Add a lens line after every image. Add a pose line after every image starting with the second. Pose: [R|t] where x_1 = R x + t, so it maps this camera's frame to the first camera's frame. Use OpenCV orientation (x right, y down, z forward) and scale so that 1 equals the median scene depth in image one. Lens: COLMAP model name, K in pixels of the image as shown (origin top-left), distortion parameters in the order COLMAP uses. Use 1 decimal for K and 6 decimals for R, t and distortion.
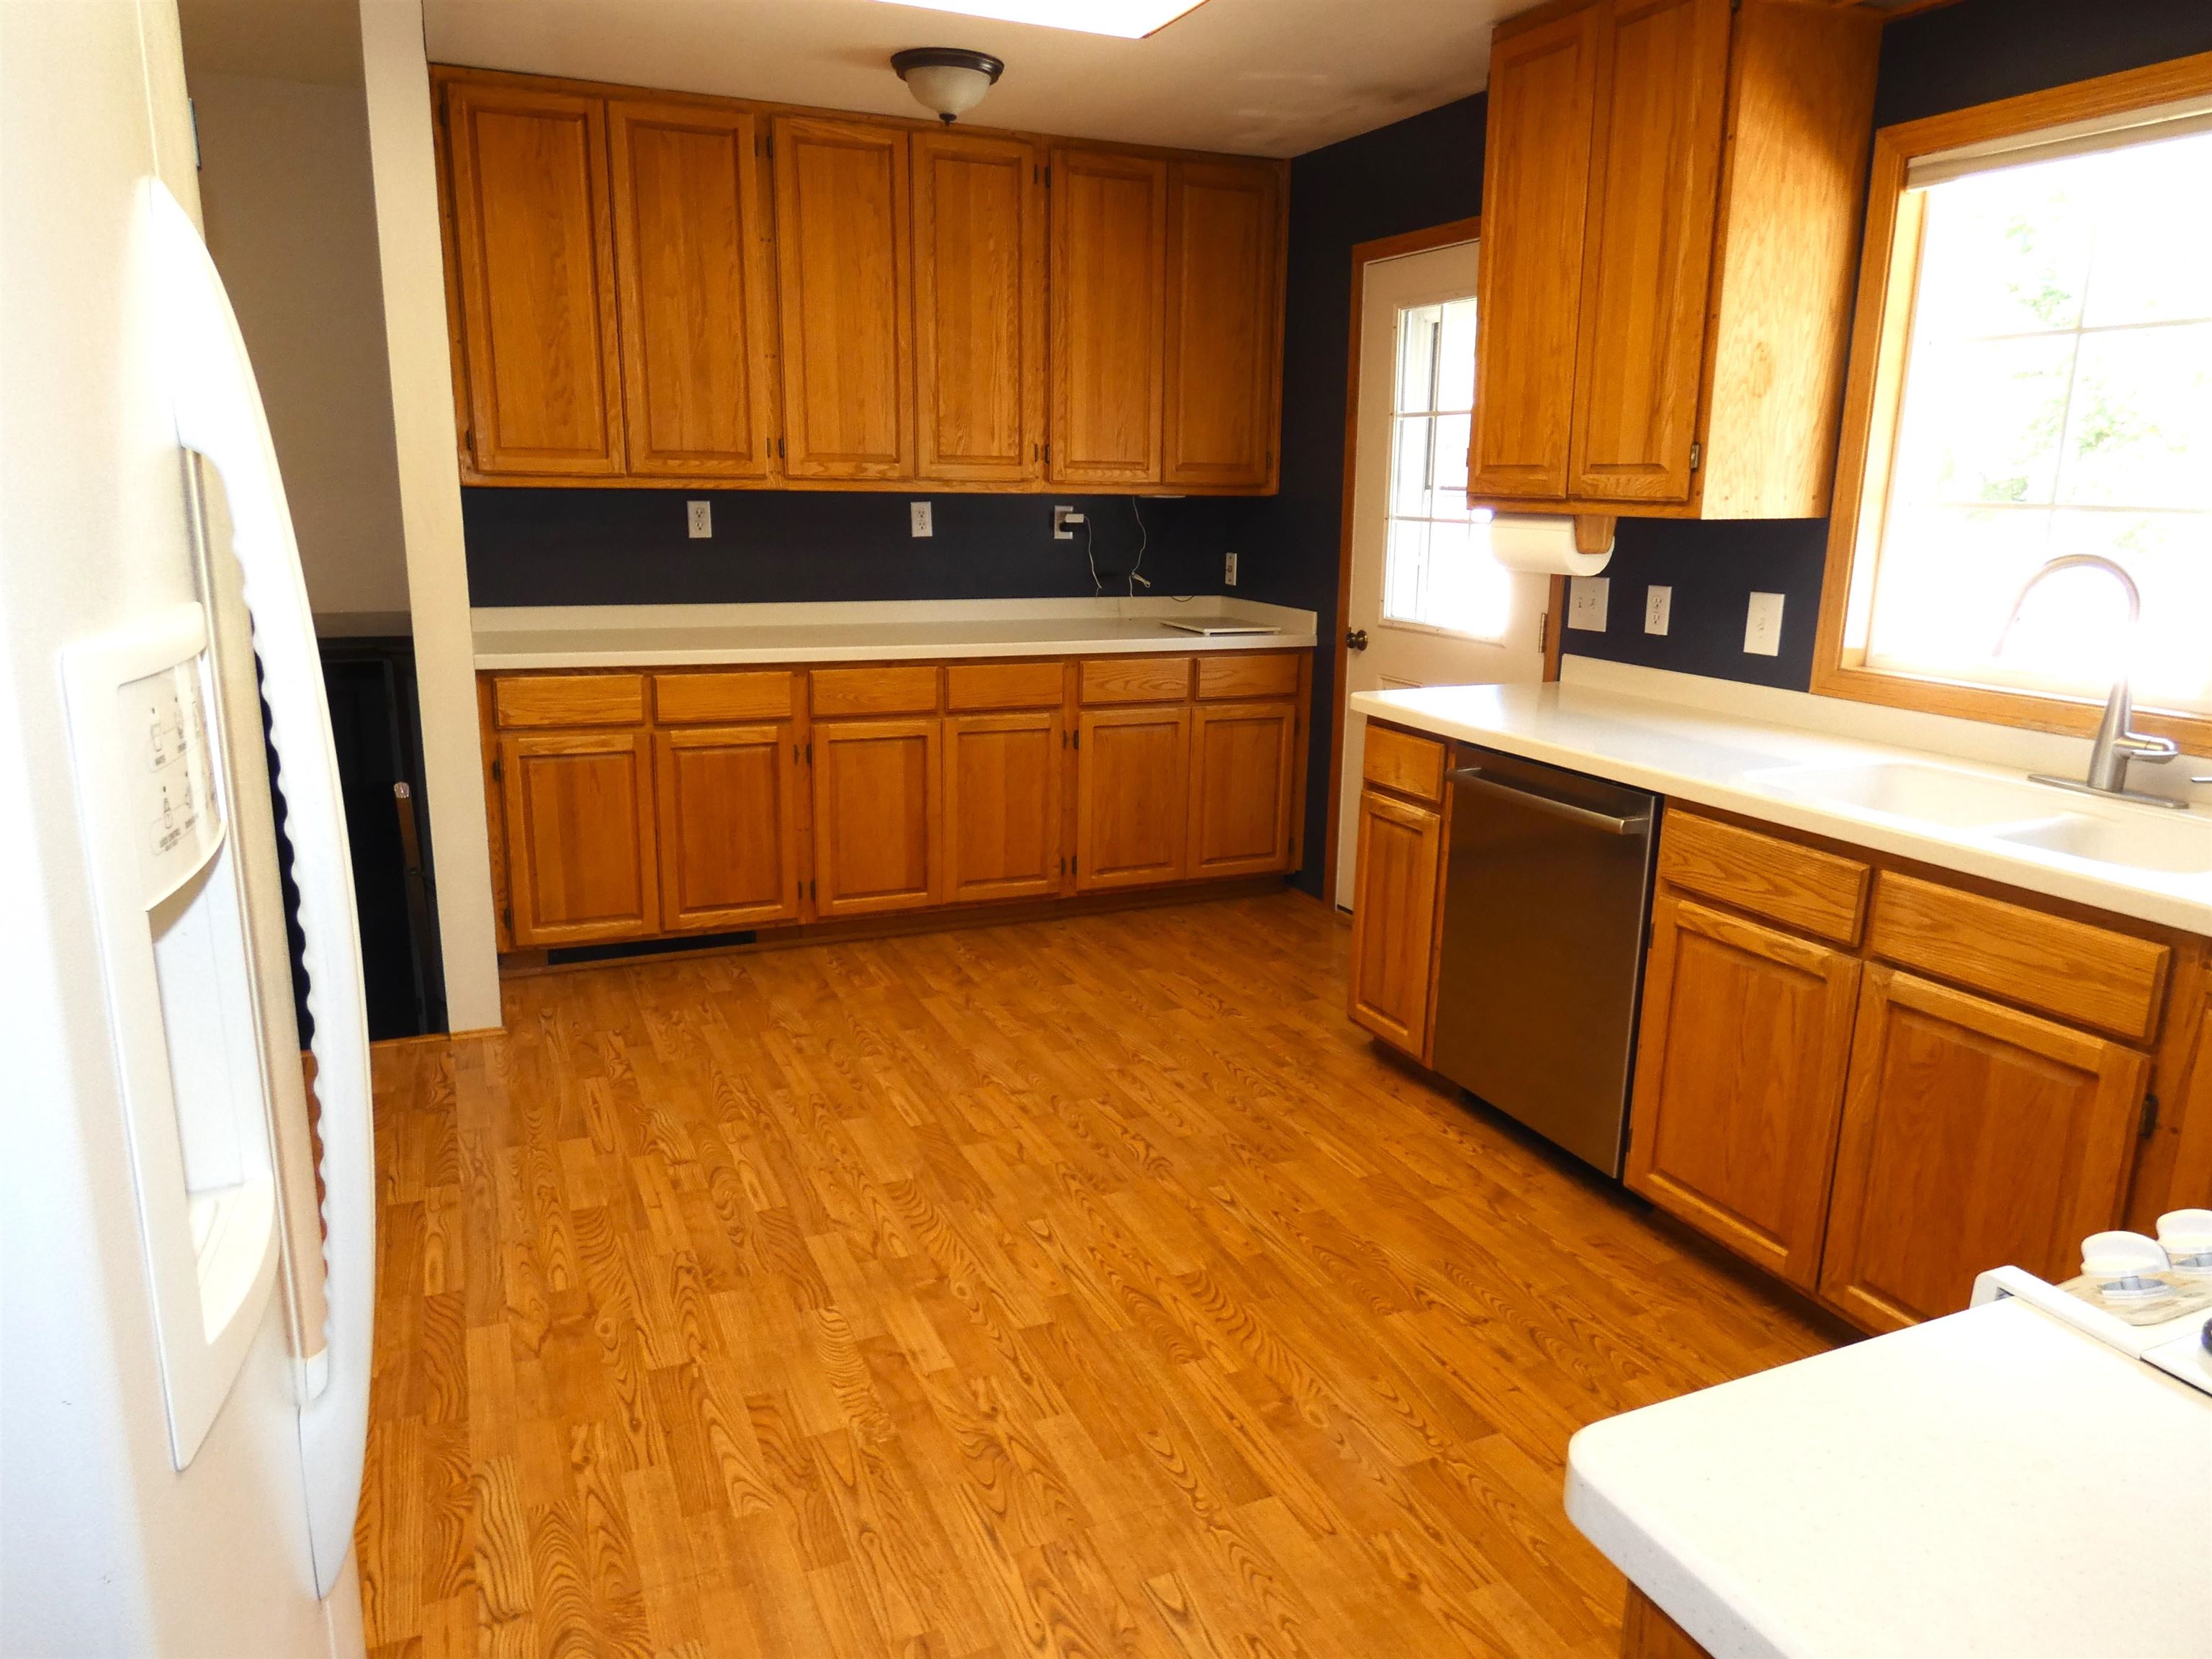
lens RADIAL K [[1471.4, 0, 1102.9], [0, 1471.4, 830.3], [0, 0, 1]] dist [-0.004899, 0.001672]
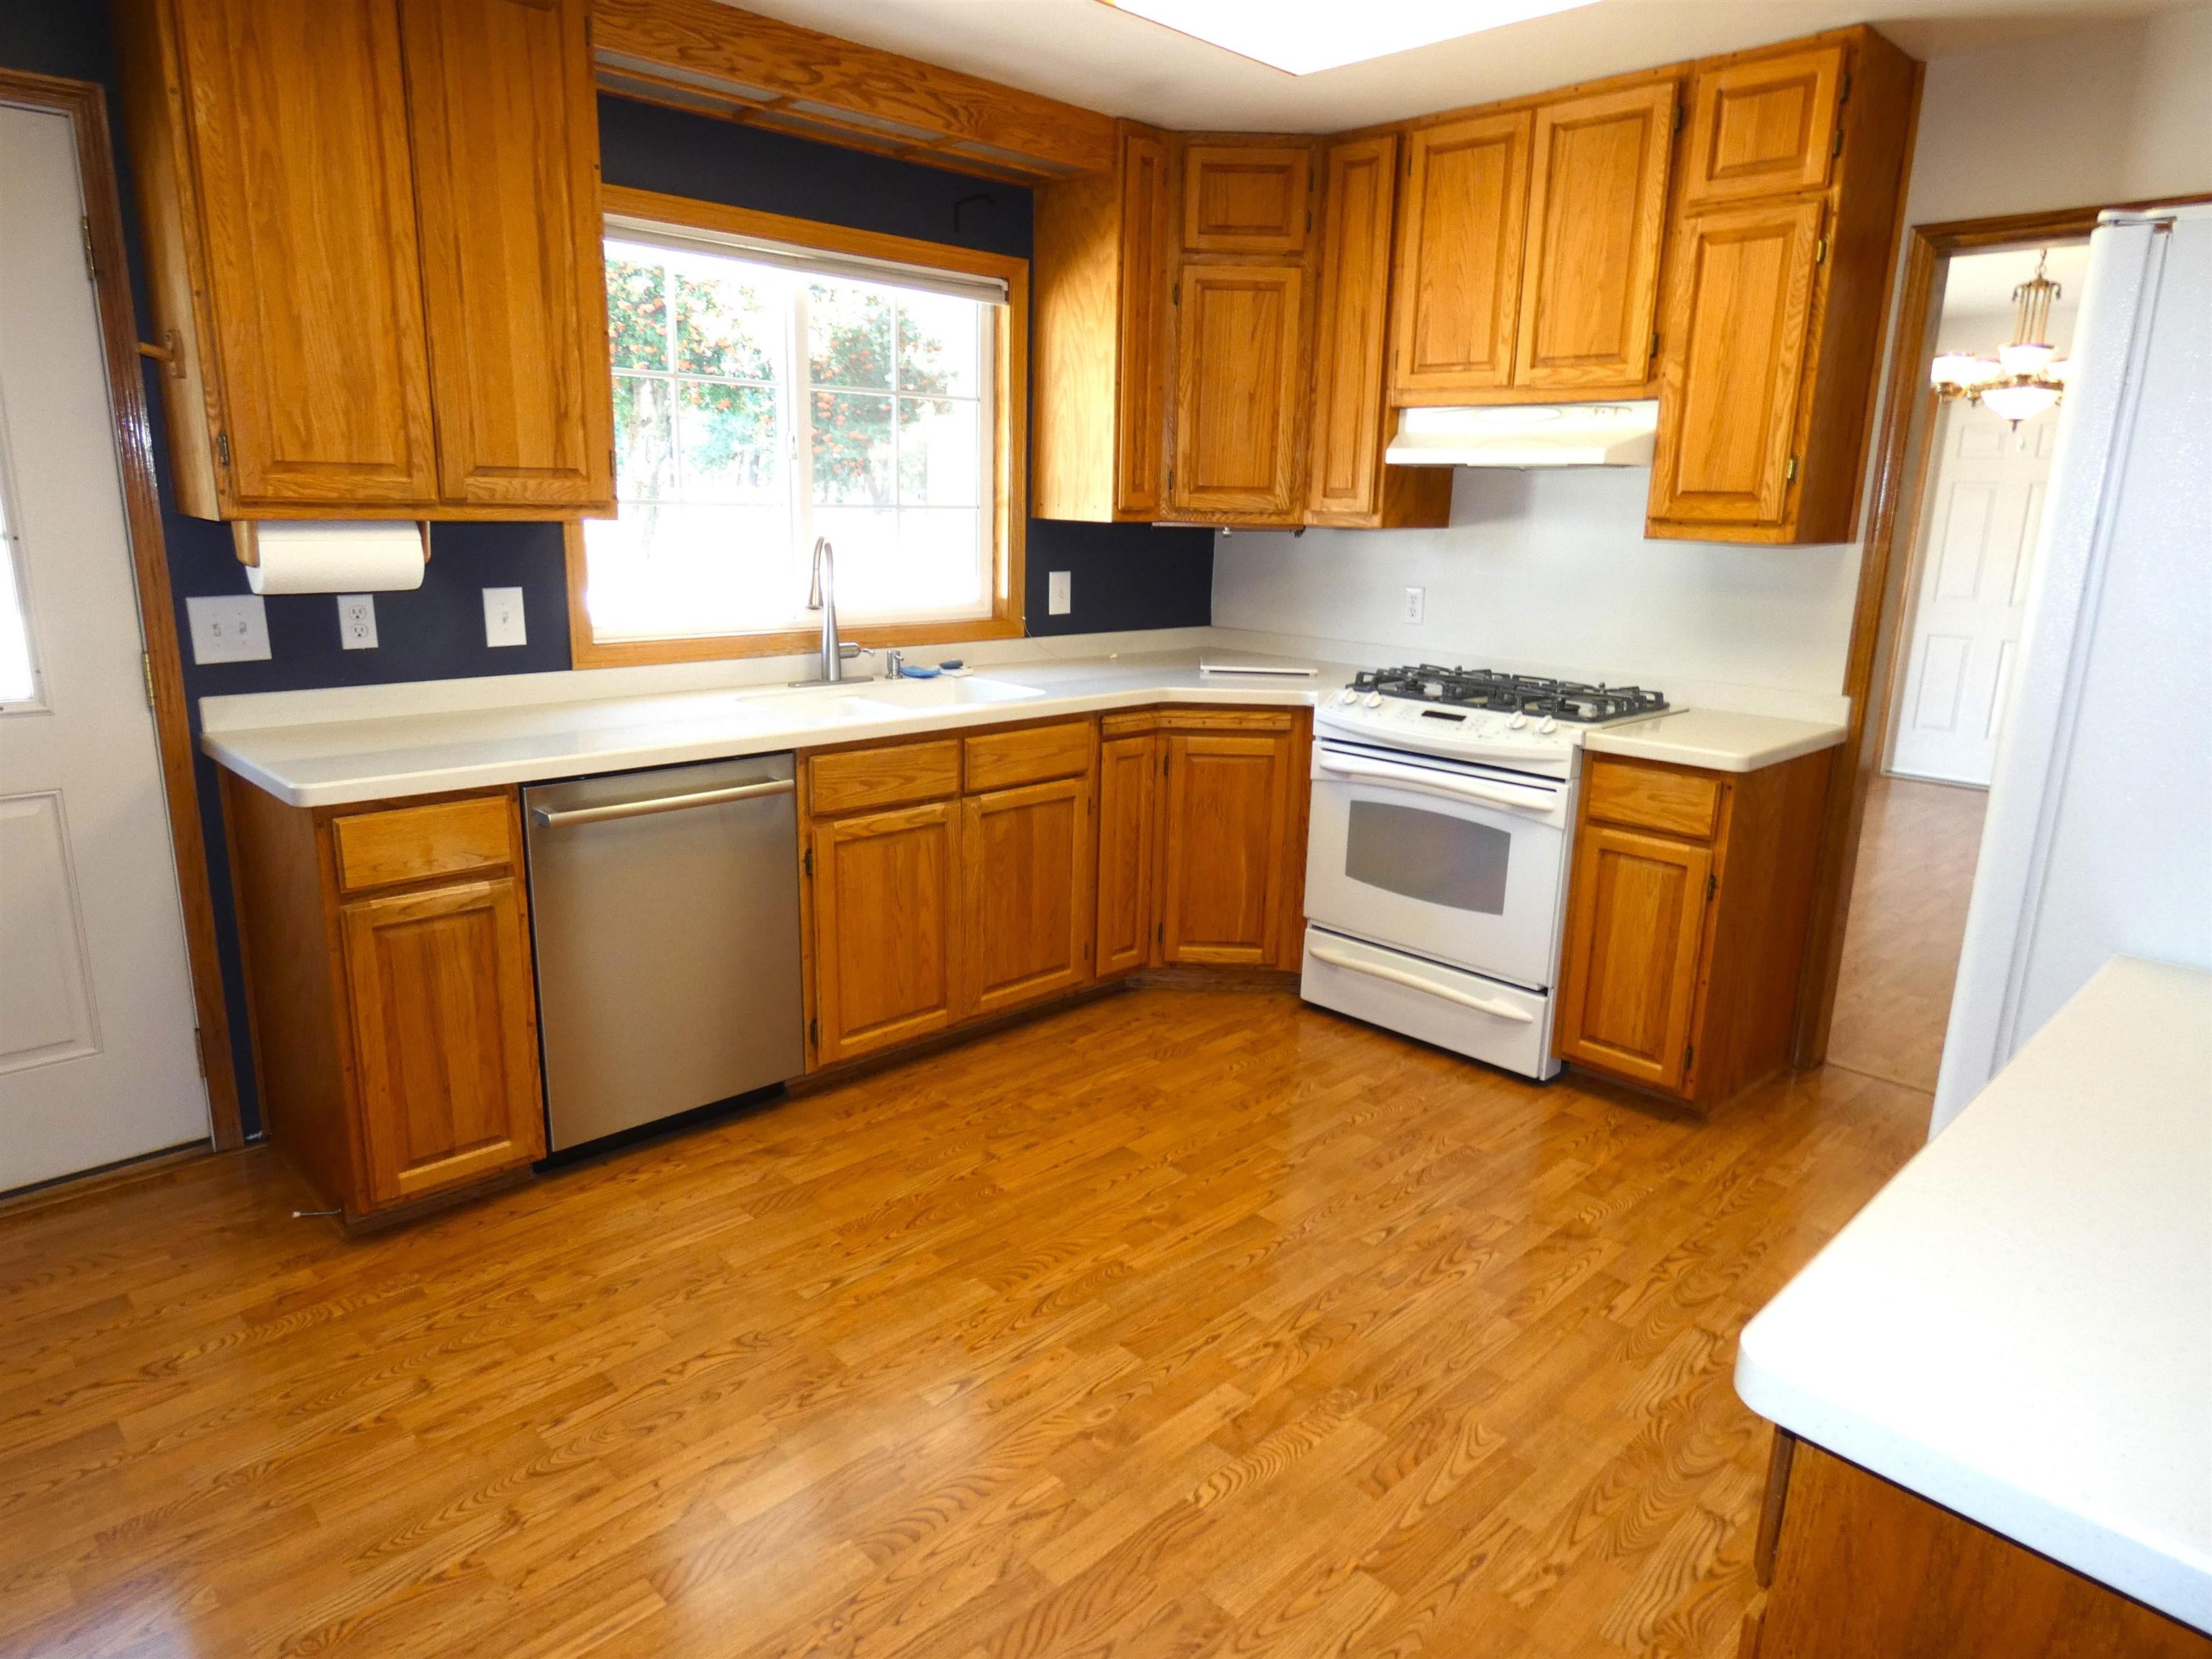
lens RADIAL K [[1369.6, 0, 1108.4], [0, 1369.6, 820.6], [0, 0, 1]] dist [-0.003556, 0.001425]
pose [[-0.355685, -0.240474, 0.903139, -0.827699], [0.186004, 0.928787, 0.320558, -0.315539], [-0.915910, 0.282005, -0.285627, 1.221801]]
